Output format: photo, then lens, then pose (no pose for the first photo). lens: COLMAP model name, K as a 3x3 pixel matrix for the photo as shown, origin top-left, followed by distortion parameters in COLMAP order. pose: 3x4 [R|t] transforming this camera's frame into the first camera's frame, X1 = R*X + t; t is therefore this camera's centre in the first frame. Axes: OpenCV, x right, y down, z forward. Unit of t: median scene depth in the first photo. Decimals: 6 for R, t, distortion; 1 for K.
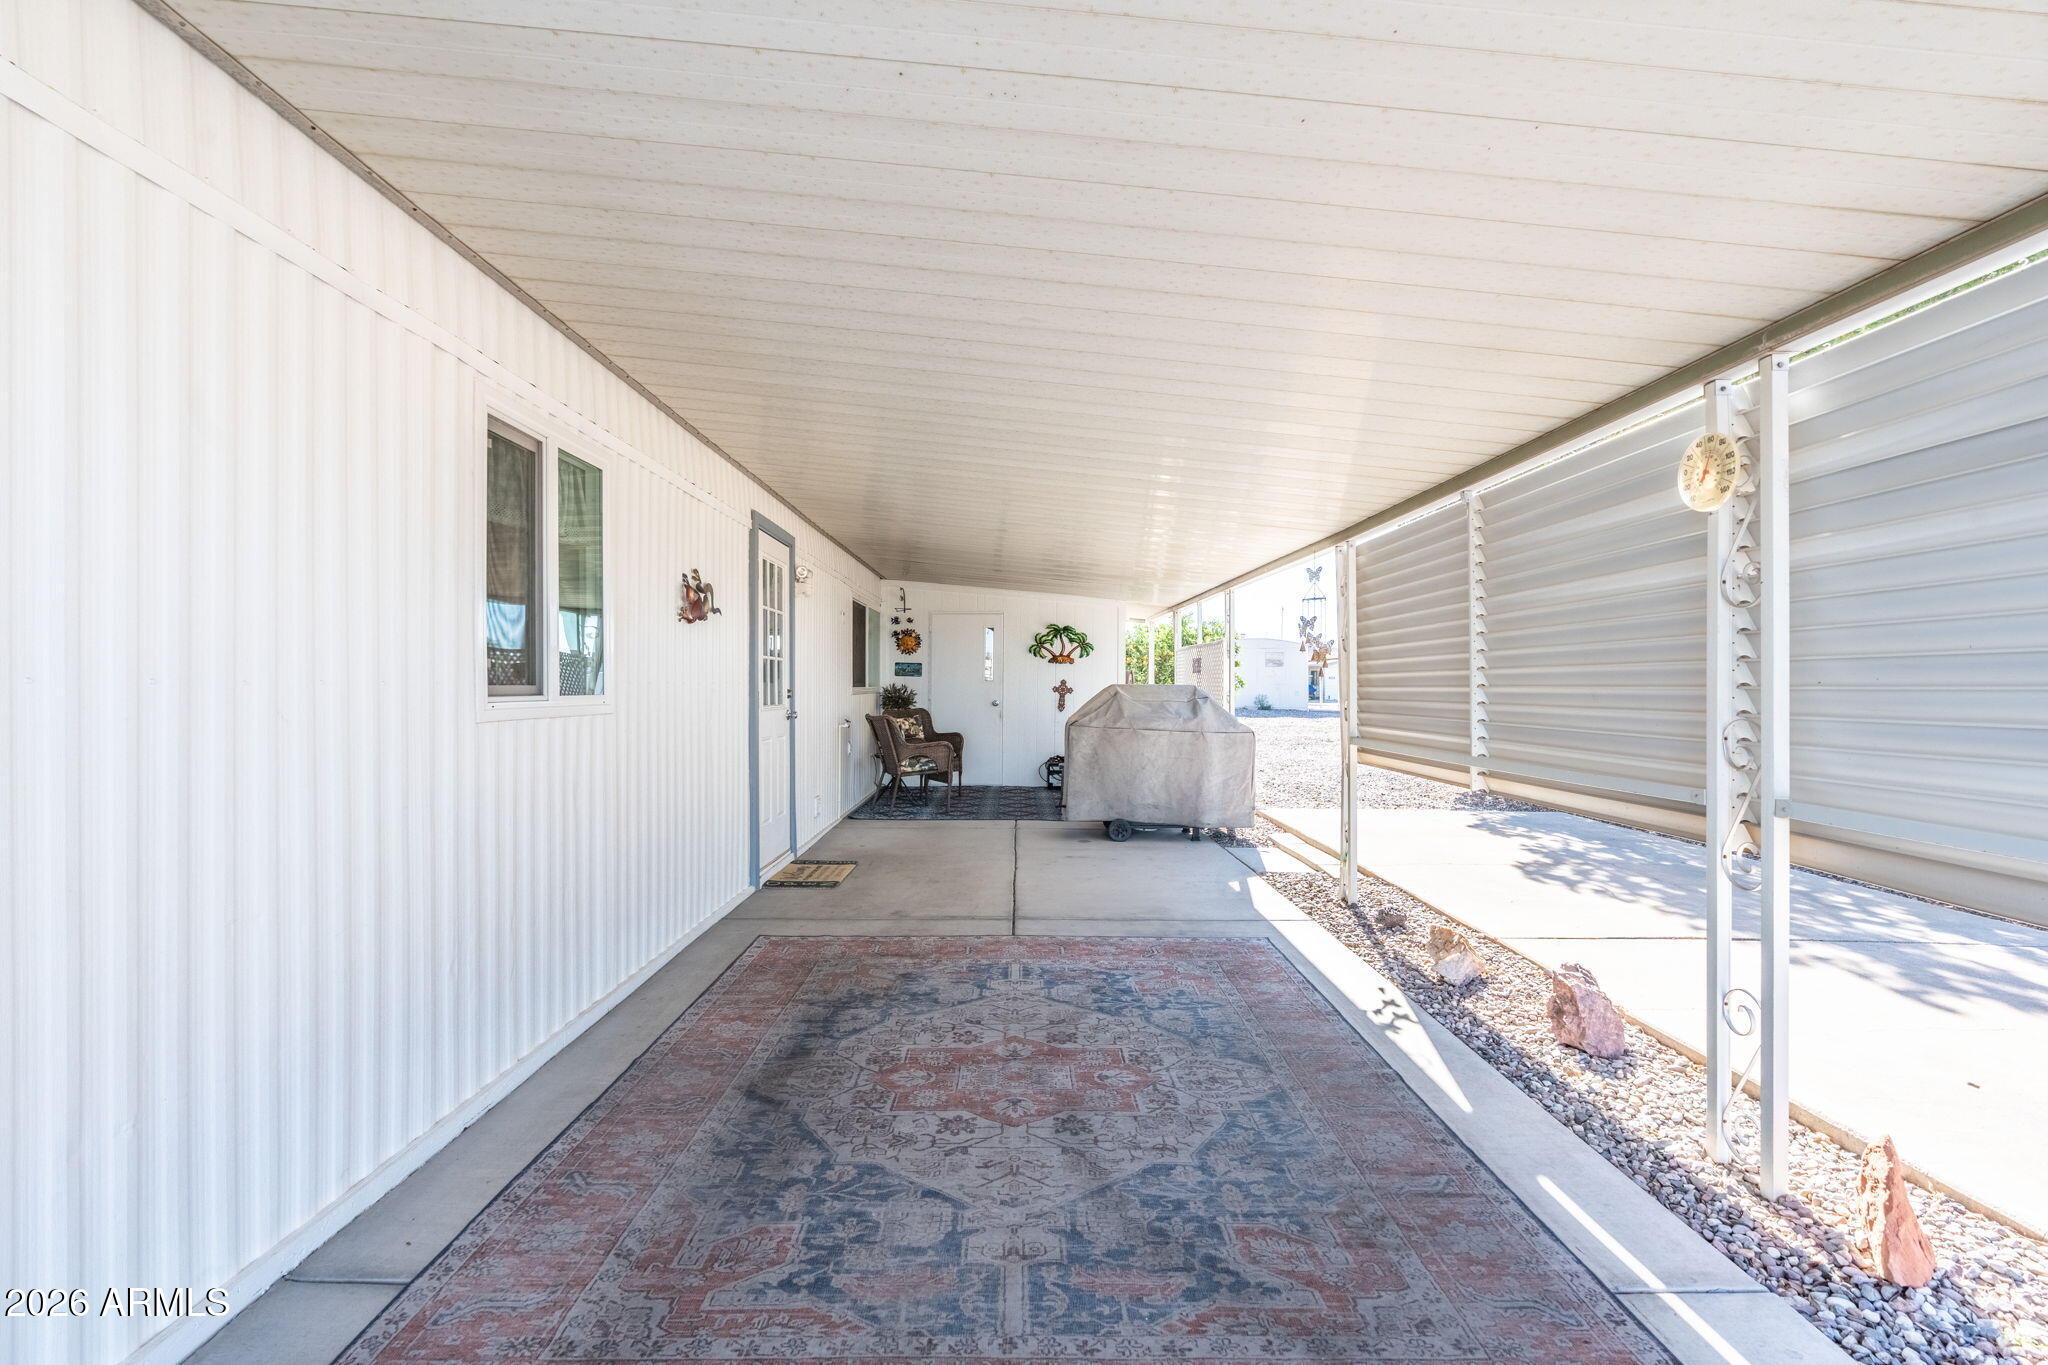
lens RADIAL K [[911.2, 0, 1006.8], [0, 911.2, 688.7], [0, 0, 1]] dist [-0.005920, 0.000063]
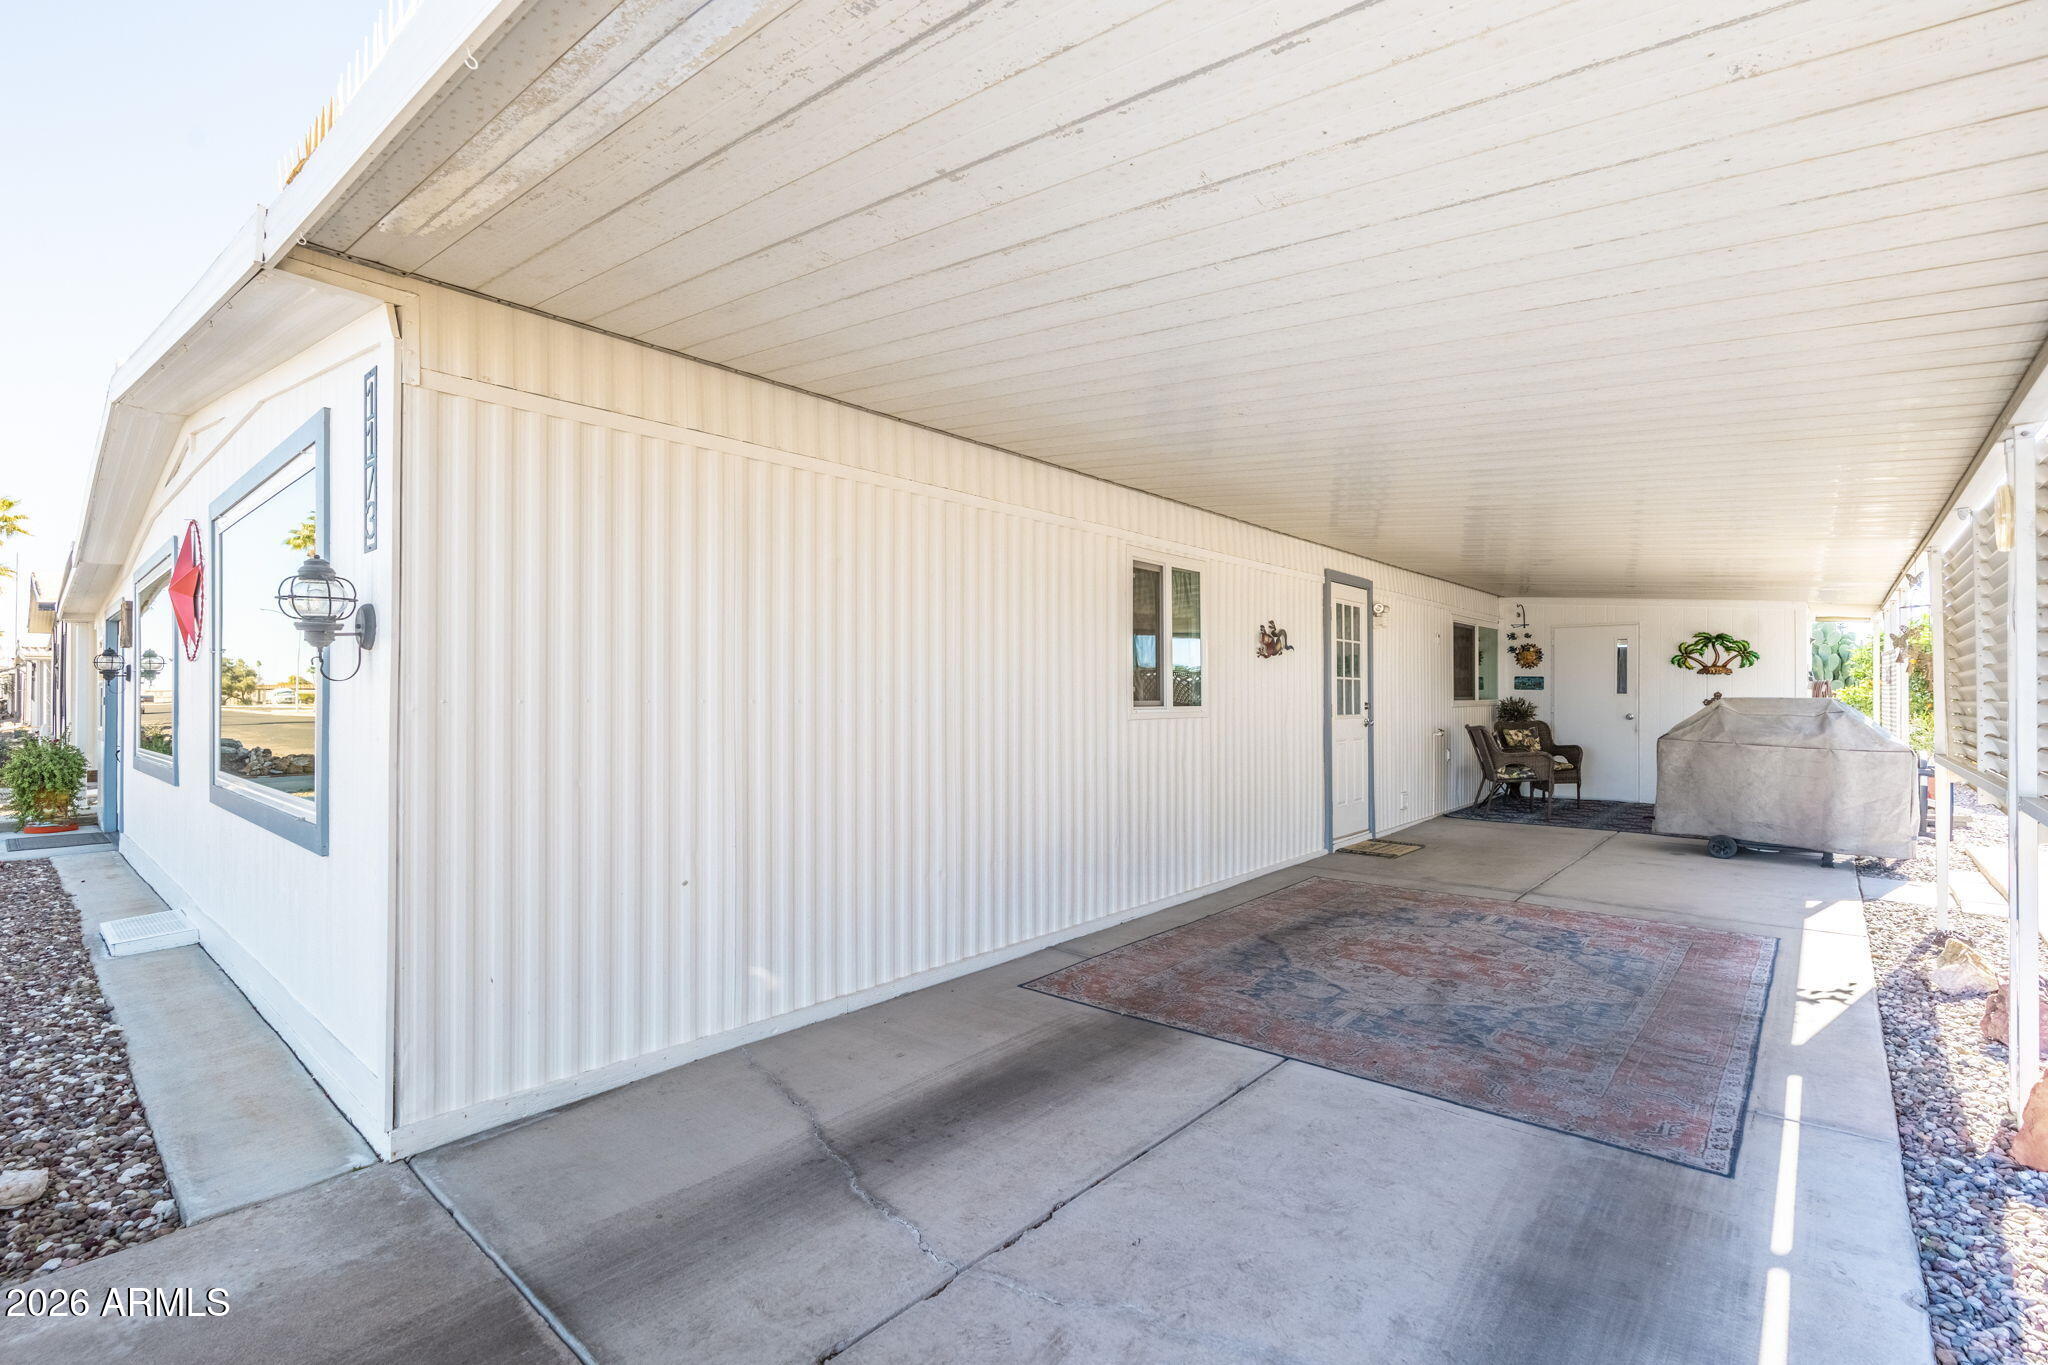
lens RADIAL K [[911.2, 0, 1006.8], [0, 911.2, 688.7], [0, 0, 1]] dist [-0.005920, 0.000063]
pose [[0.749813, -0.008076, -0.661601, 0.245361], [-0.000613, 0.999917, -0.012901, -0.001923], [0.661650, 0.010079, 0.749745, -0.303945]]
